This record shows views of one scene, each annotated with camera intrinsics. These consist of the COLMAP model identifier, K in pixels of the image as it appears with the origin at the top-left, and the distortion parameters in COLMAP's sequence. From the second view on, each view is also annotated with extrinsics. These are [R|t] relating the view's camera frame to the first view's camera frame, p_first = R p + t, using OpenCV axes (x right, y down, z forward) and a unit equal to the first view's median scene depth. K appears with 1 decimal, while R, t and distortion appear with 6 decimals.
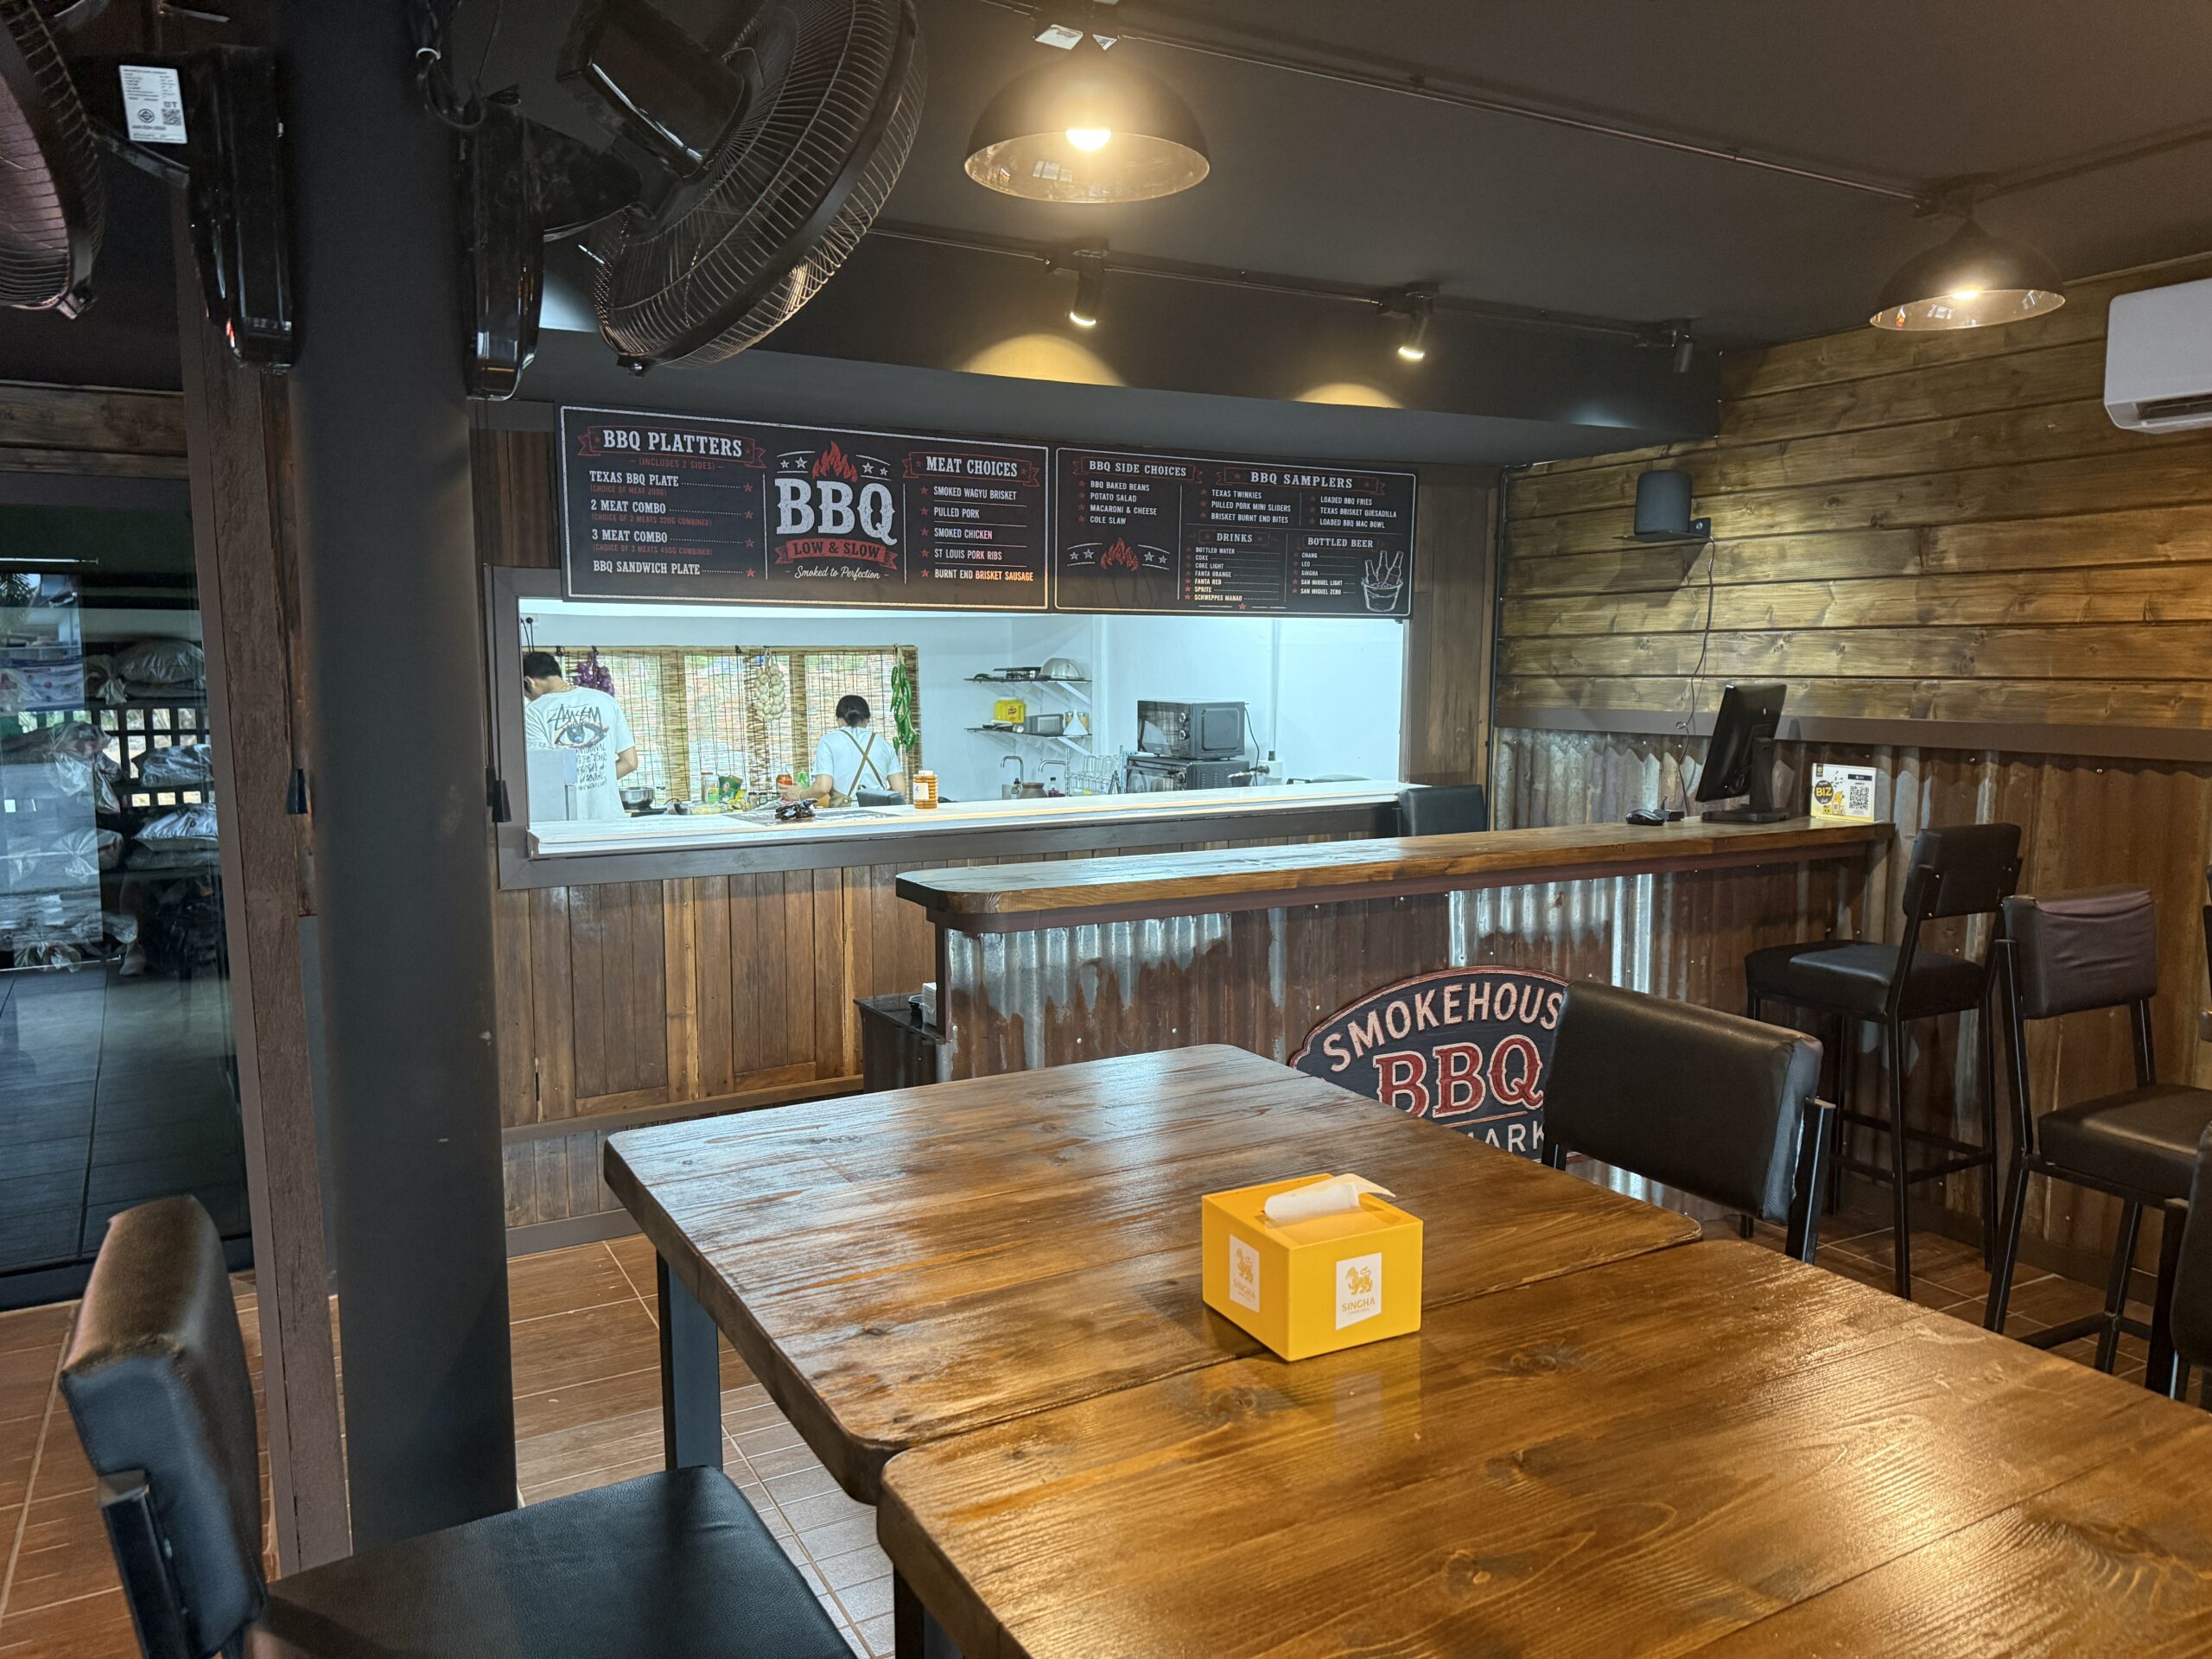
lens RADIAL K [[1546.1, 0, 1100.9], [0, 1546.1, 844.5], [0, 0, 1]] dist [0.061382, -0.072122]
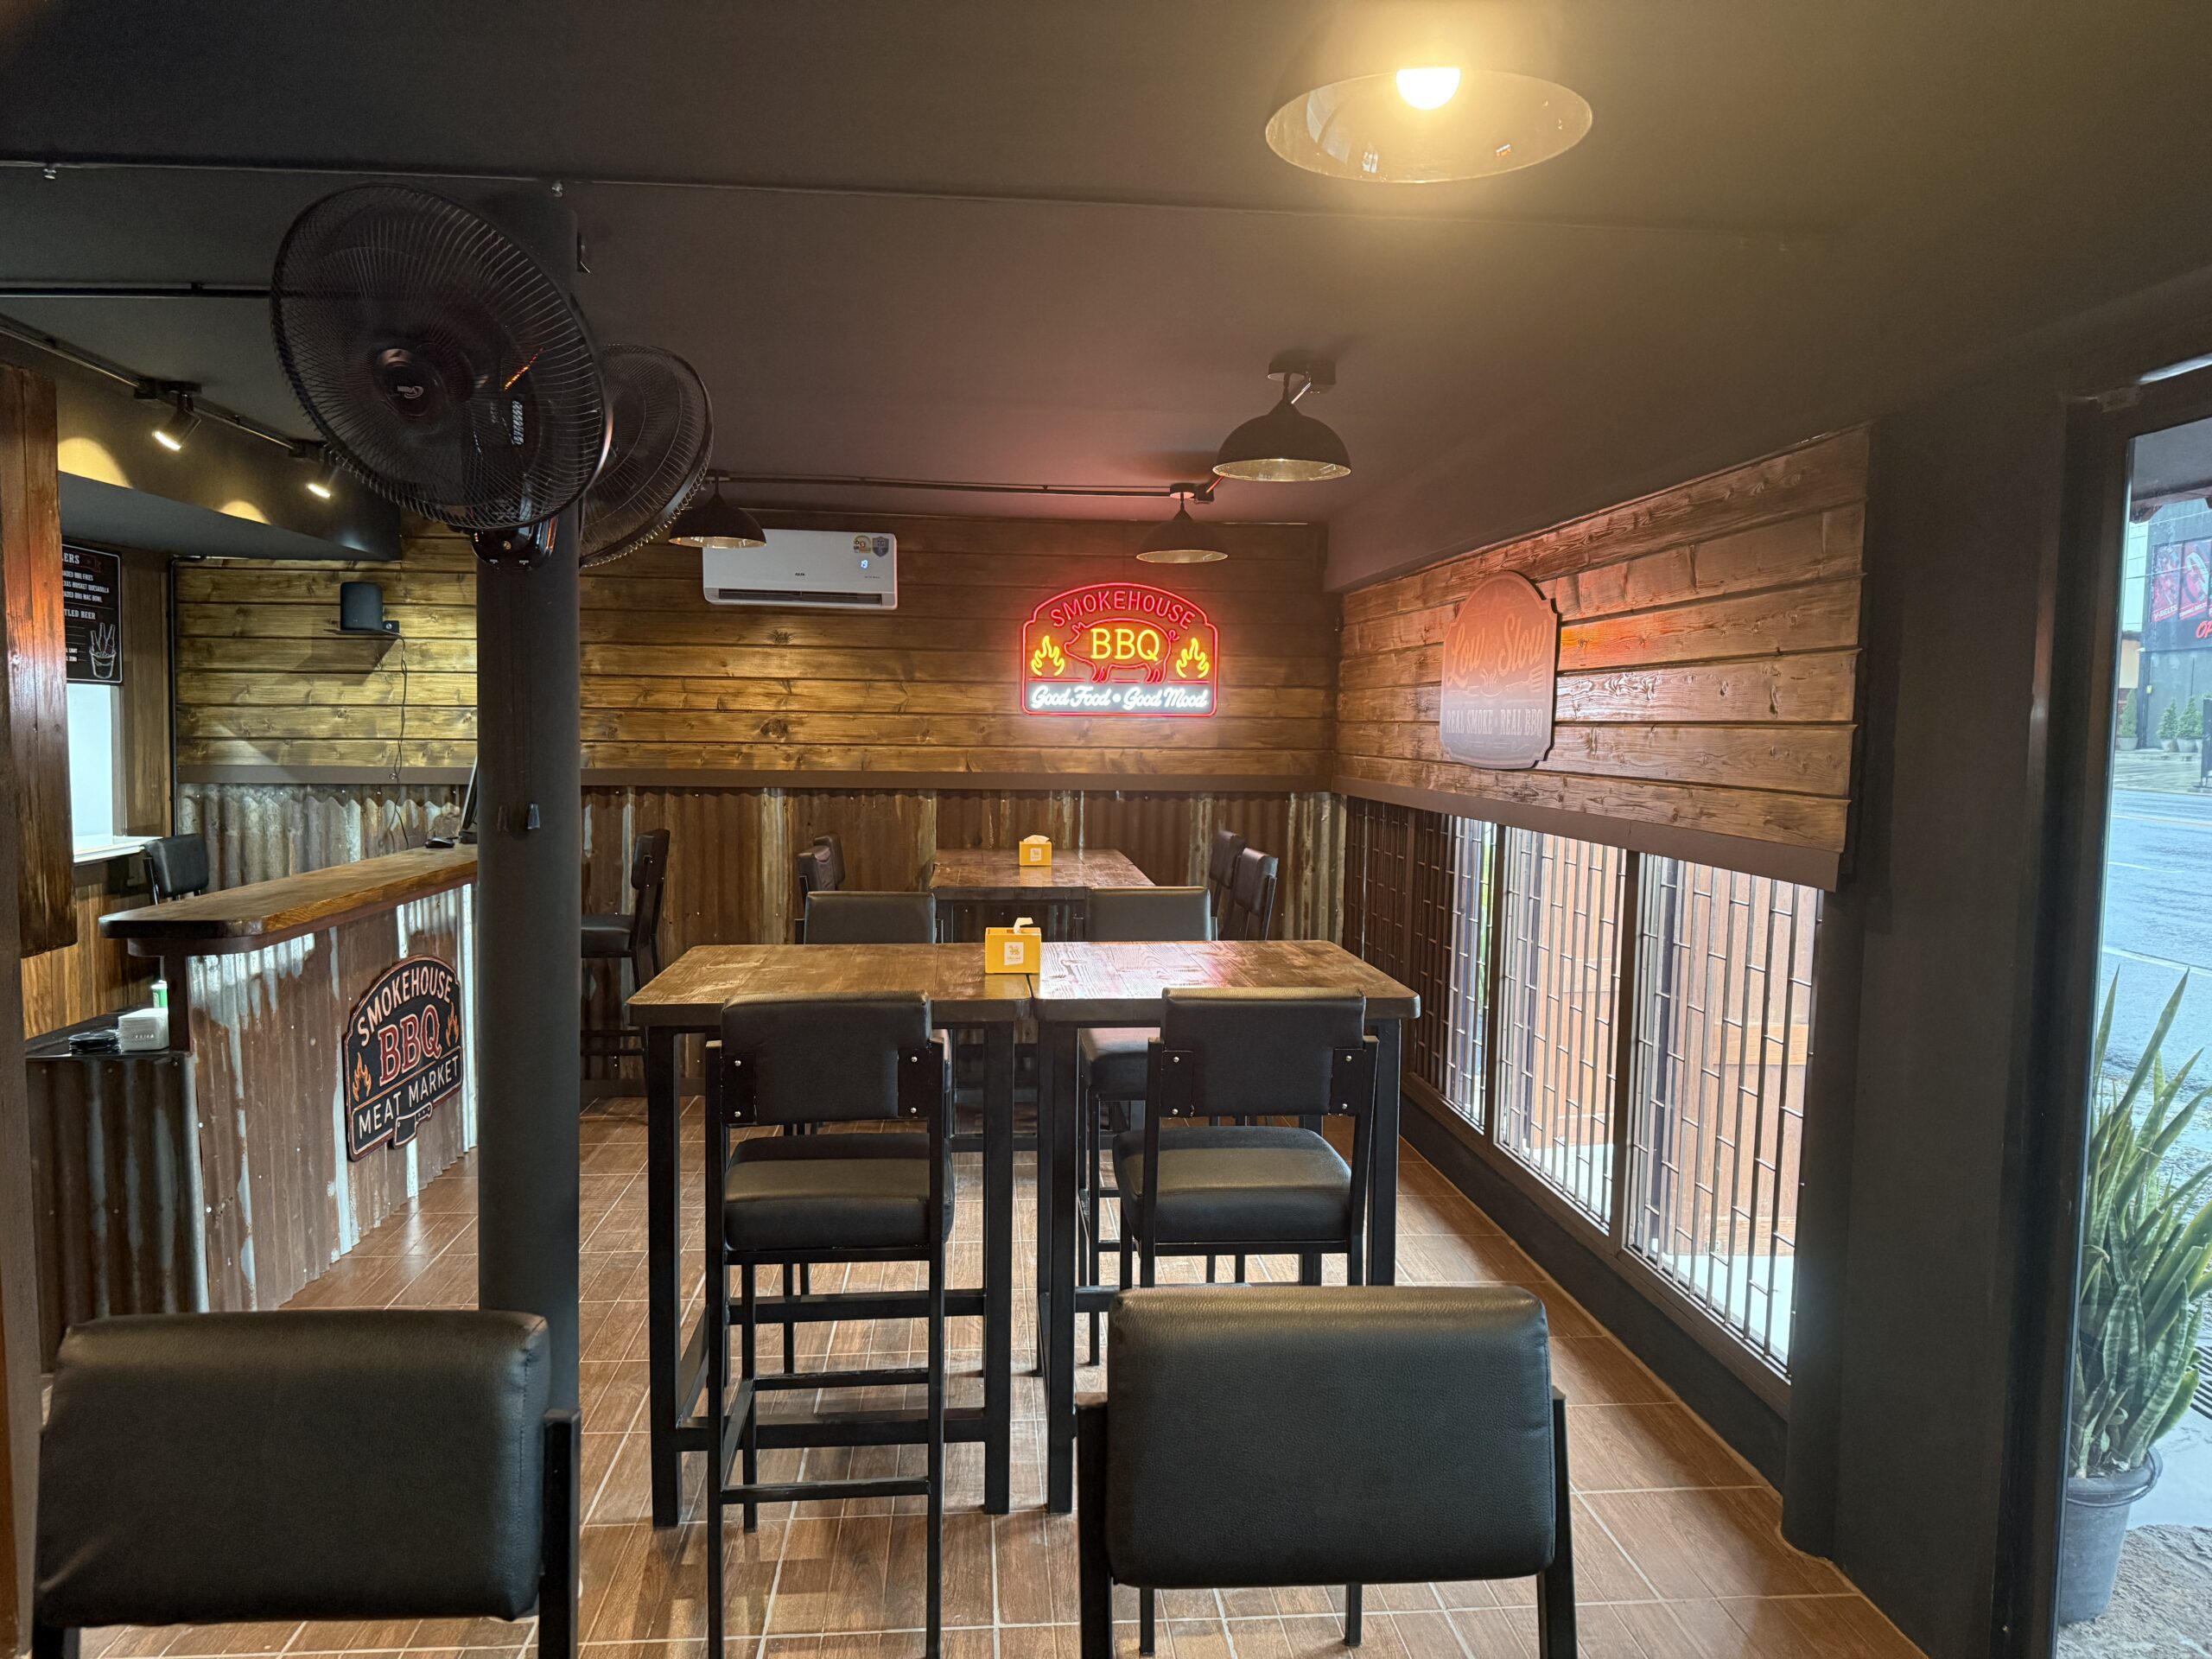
lens RADIAL K [[1546.1, 0, 1100.9], [0, 1546.1, 844.5], [0, 0, 1]] dist [0.061382, -0.072122]
pose [[0.407341, -0.064088, 0.911025, -0.573527], [0.097104, 0.994919, 0.026573, 0.003448], [-0.908099, 0.077640, 0.411494, -0.076579]]
